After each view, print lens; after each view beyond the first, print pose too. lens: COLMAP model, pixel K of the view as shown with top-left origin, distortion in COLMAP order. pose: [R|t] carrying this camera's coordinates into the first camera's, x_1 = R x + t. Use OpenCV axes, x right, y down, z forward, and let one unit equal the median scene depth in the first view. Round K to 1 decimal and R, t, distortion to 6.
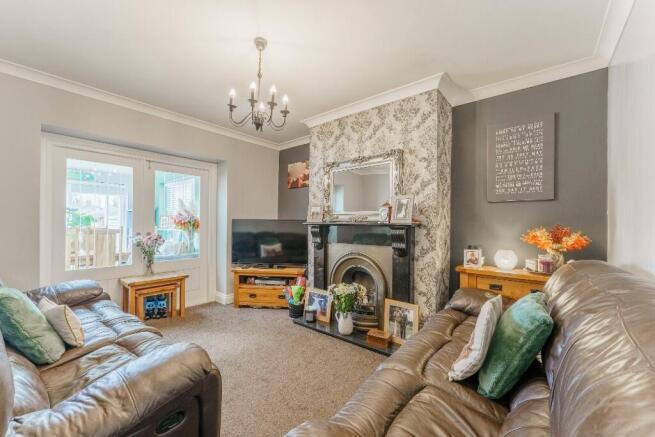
lens RADIAL K [[268.6, 0, 343.9], [0, 268.6, 225.9], [0, 0, 1]] dist [0.000288, 0.000145]
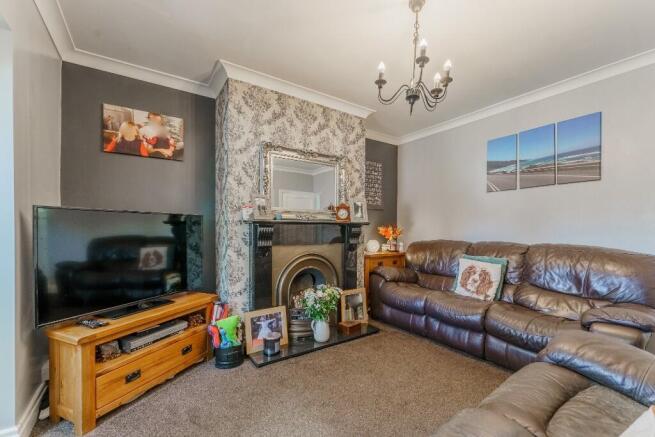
lens RADIAL K [[268.6, 0, 343.9], [0, 268.6, 225.9], [0, 0, 1]] dist [0.000288, 0.000145]
pose [[0.281761, -0.010640, 0.959426, -0.757343], [-0.002432, 0.999927, 0.011803, -0.005872], [-0.959481, -0.005659, 0.281715, 0.586886]]
